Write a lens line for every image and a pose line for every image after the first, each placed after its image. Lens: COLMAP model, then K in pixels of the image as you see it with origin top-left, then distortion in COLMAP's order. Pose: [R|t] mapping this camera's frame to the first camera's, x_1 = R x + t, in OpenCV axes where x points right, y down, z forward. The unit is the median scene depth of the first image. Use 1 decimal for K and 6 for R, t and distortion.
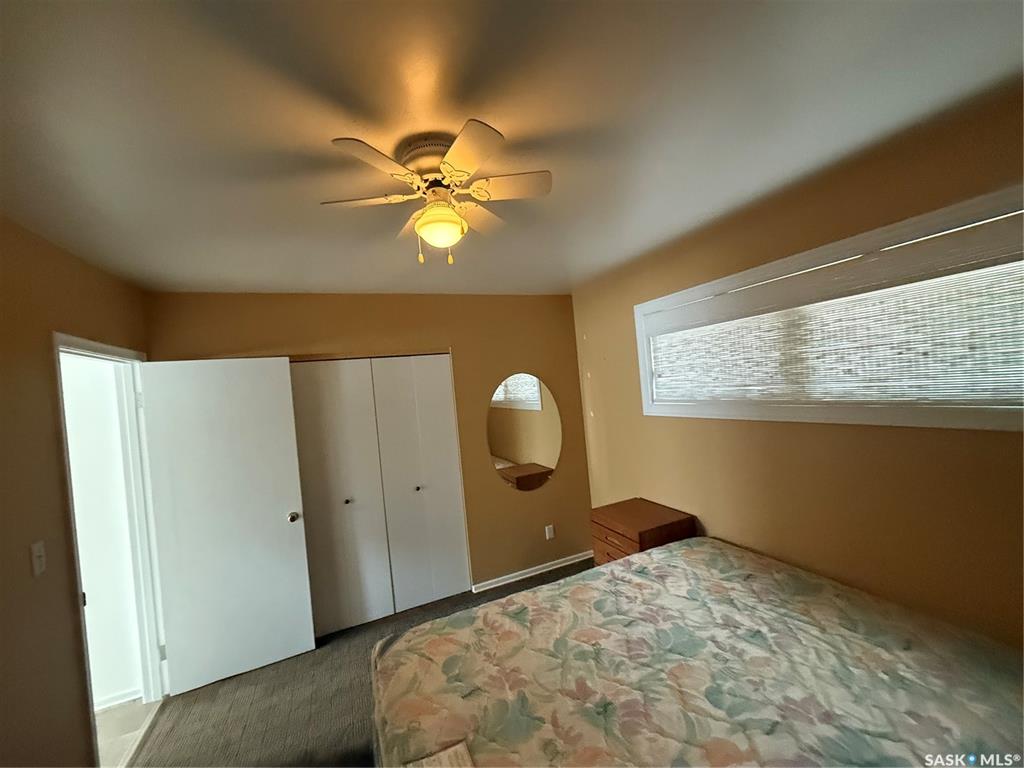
lens RADIAL K [[405.4, 0, 514.0], [0, 405.4, 385.5], [0, 0, 1]] dist [0.007040, 0.000715]
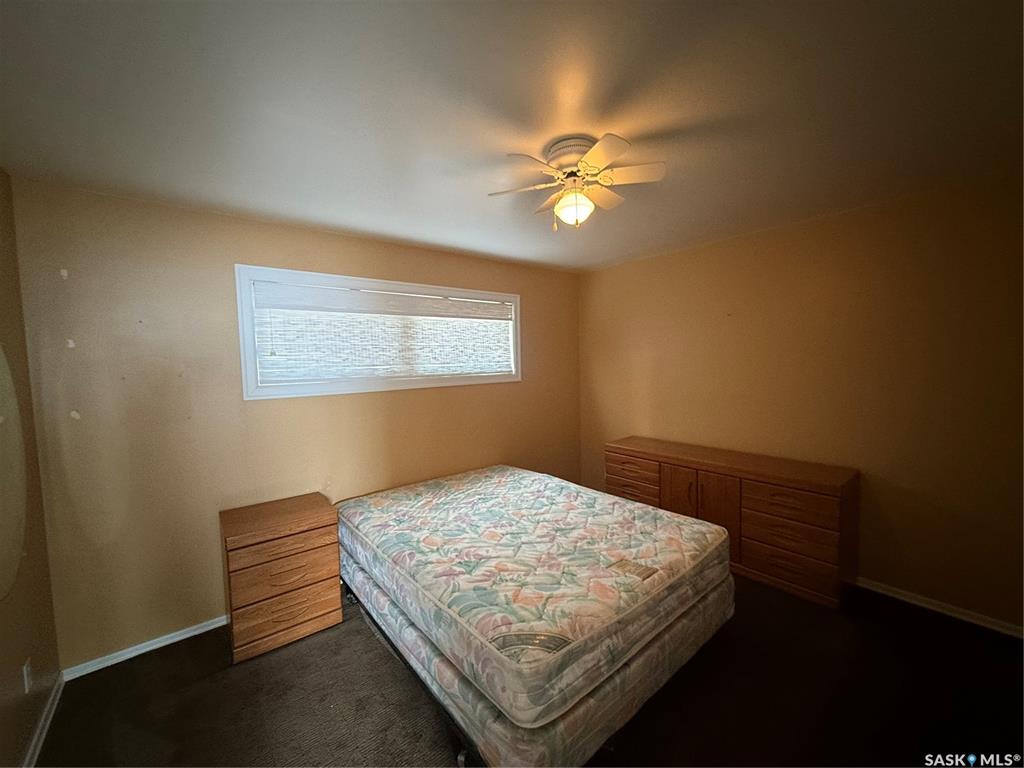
lens RADIAL K [[405.4, 0, 513.2], [0, 405.4, 384.5], [0, 0, 1]] dist [0.007040, 0.000715]
pose [[-0.261391, 0.040796, 0.964371, -1.023977], [0.051369, 0.998278, -0.028307, 0.154470], [-0.963865, 0.042140, -0.263036, 1.164002]]
